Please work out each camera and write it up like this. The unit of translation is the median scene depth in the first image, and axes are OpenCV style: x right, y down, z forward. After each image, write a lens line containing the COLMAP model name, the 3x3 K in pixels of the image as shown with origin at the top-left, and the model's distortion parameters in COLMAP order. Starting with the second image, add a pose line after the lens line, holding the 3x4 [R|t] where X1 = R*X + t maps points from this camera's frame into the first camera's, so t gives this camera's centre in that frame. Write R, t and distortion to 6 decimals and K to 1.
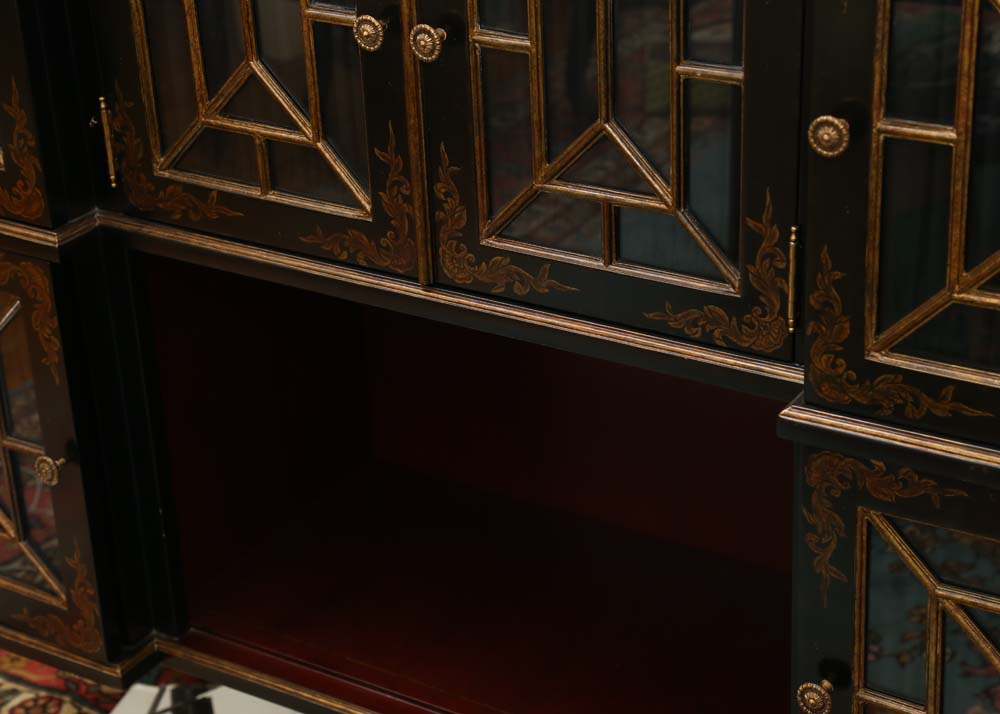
lens RADIAL K [[2075.5, 0, 505.1], [0, 2075.5, 374.2], [0, 0, 1]] dist [0.272655, 0.000000]
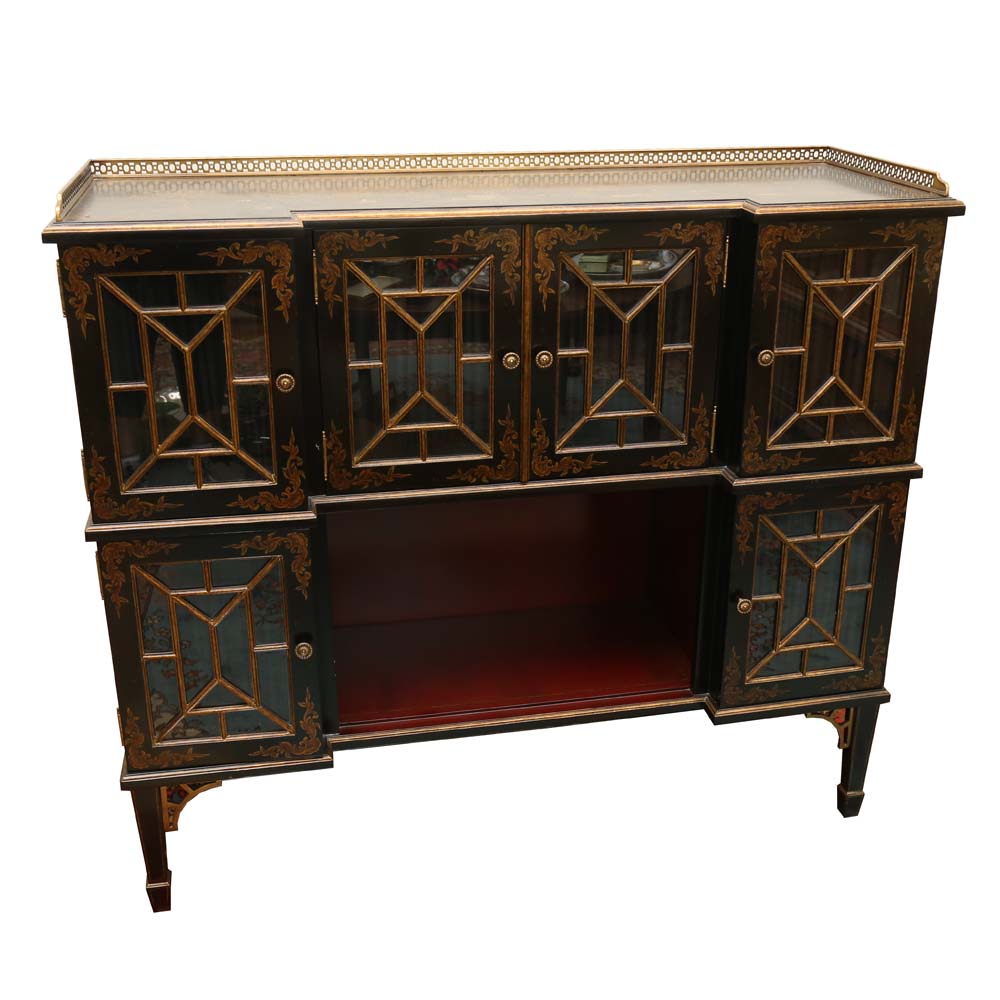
lens RADIAL K [[1213.0, 0, 513.1], [0, 1213.0, 524.4], [0, 0, 1]] dist [-0.018162, 0.000000]
pose [[0.715405, -0.236001, 0.657647, -0.843301], [0.279324, 0.959346, 0.040412, -0.054760], [-0.640448, 0.154786, 0.752242, 0.126319]]
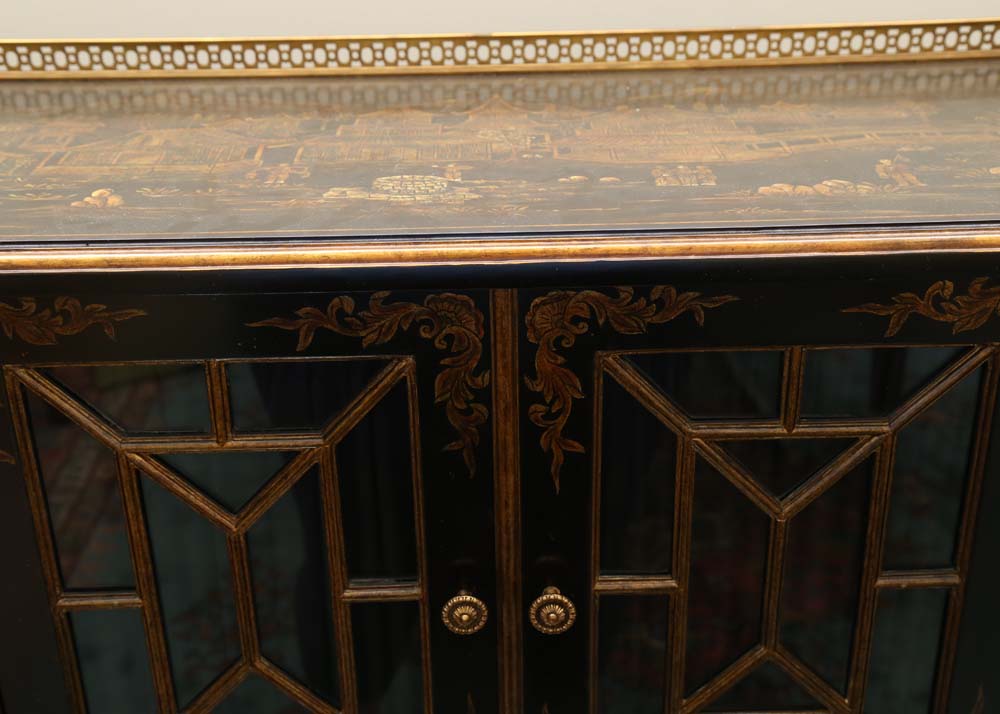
lens RADIAL K [[1289.8, 0, 491.4], [0, 1289.8, 385.2], [0, 0, 1]] dist [0.057337, 0.000000]
pose [[0.836480, -0.212551, 0.505097, -0.271508], [0.229863, 0.972800, 0.028695, -0.248053], [-0.497458, 0.092100, 0.862585, 0.543098]]
